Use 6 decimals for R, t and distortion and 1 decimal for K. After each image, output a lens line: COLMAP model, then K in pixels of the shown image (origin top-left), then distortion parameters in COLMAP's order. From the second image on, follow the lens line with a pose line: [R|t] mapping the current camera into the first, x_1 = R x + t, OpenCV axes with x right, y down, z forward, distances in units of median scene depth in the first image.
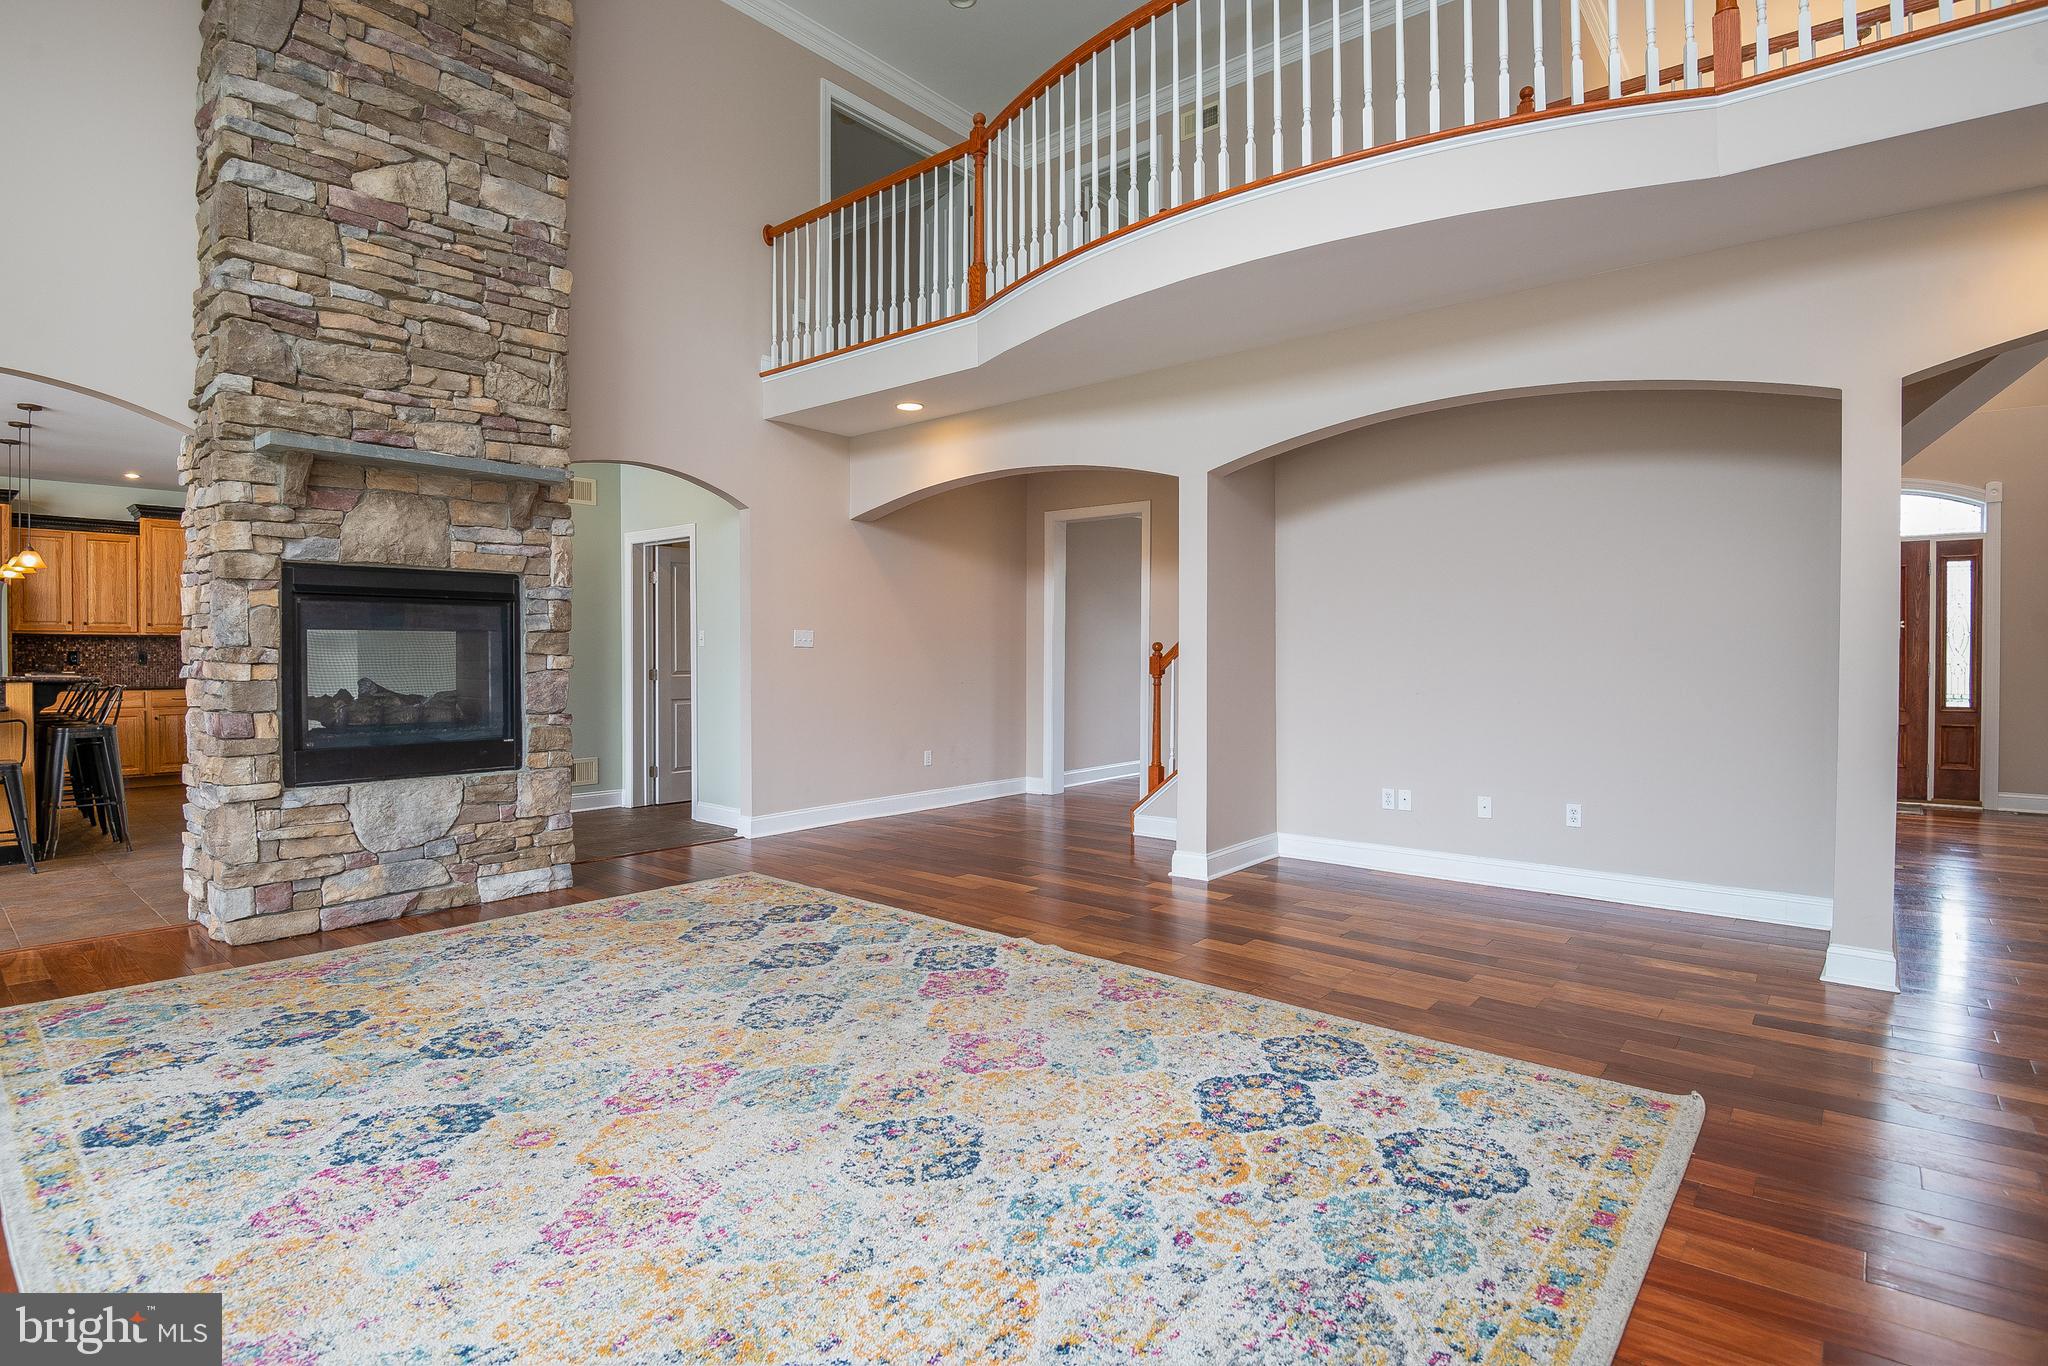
lens RADIAL K [[1011.0, 0, 1001.9], [0, 1011.0, 664.2], [0, 0, 1]] dist [-0.007476, -0.018388]
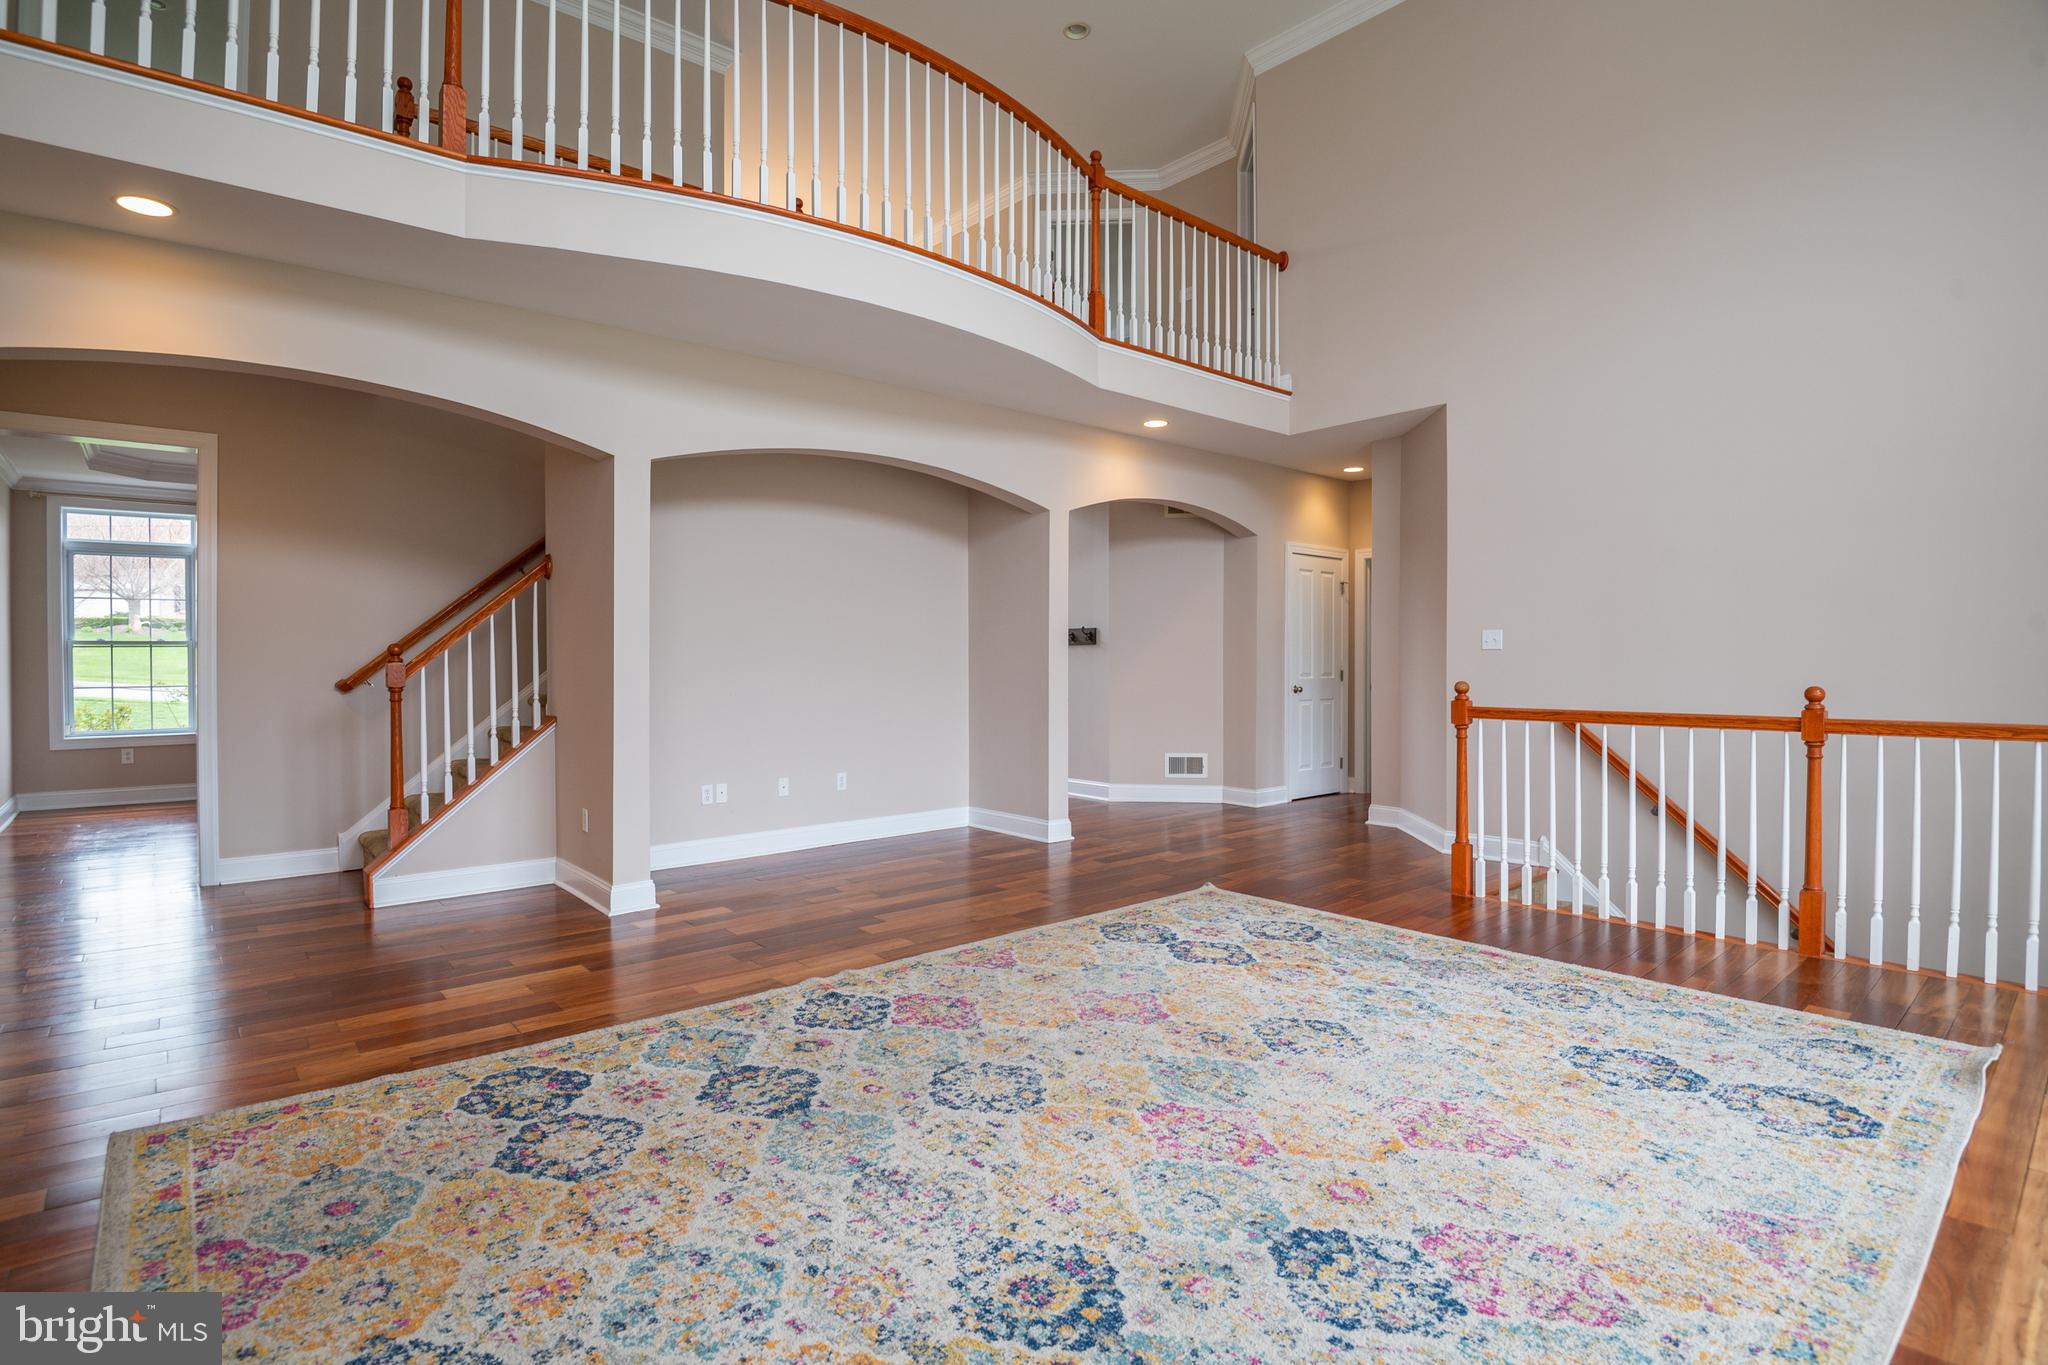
lens RADIAL K [[1011.0, 0, 1028.4], [0, 1011.0, 658.0], [0, 0, 1]] dist [-0.007476, -0.018388]
pose [[0.132962, -0.000565, 0.991121, -0.993866], [0.012111, 0.999926, -0.001055, -0.009848], [-0.991047, 0.012144, 0.132959, 0.818265]]
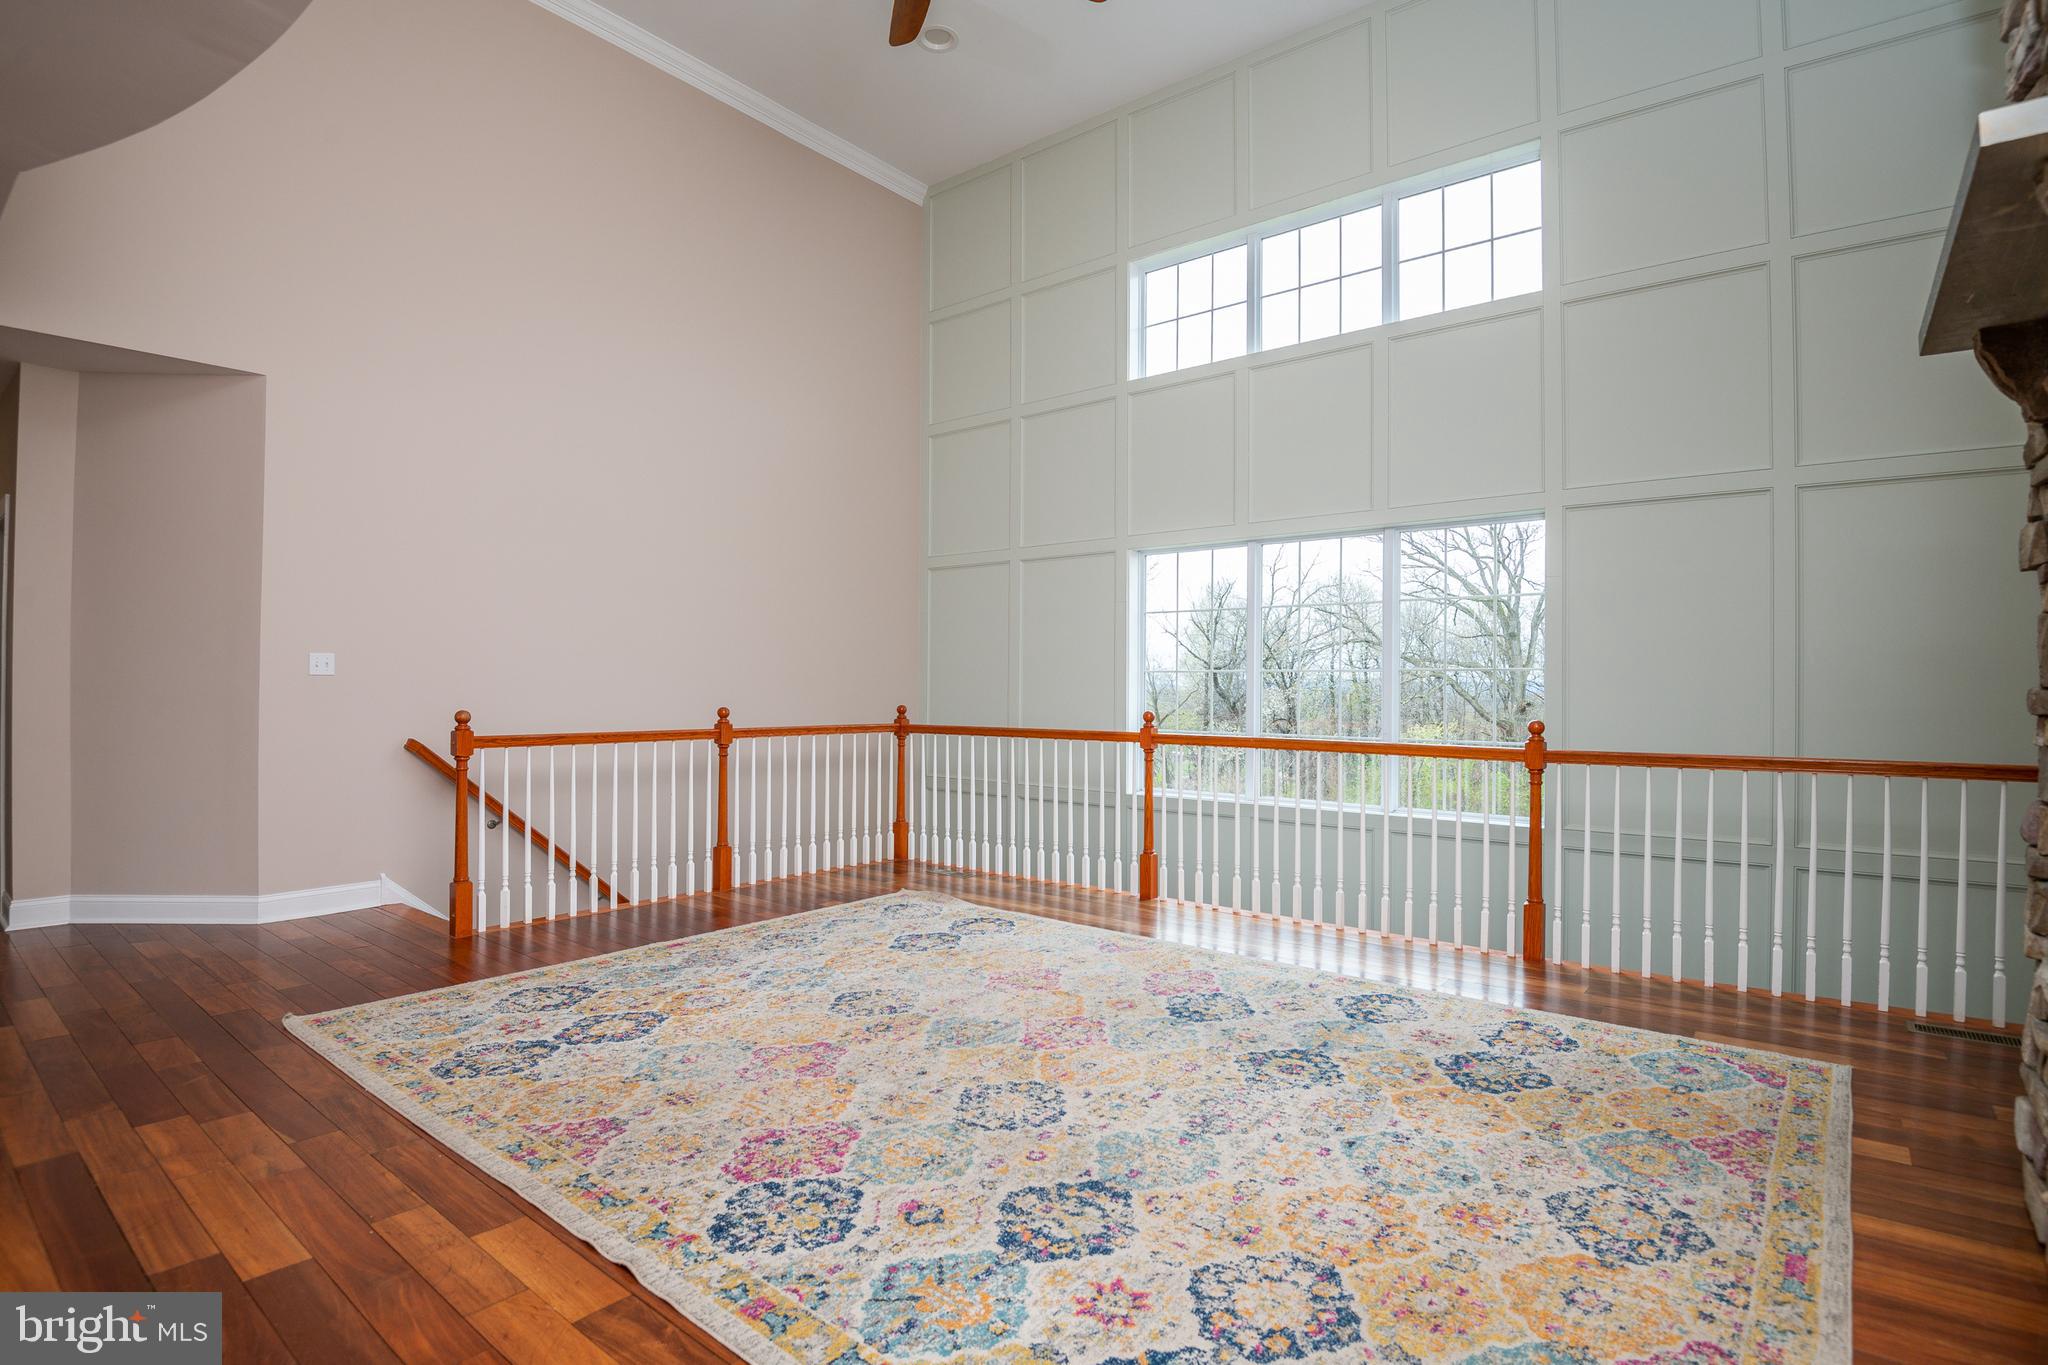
lens RADIAL K [[991.5, 0, 1024.1], [0, 991.5, 674.9], [0, 0, 1]] dist [-0.004065, -0.018109]
pose [[-0.999151, -0.008324, -0.040358, -0.175744], [-0.008226, 0.999963, -0.002611, -0.021533], [0.040378, -0.002276, -0.999182, 1.778227]]
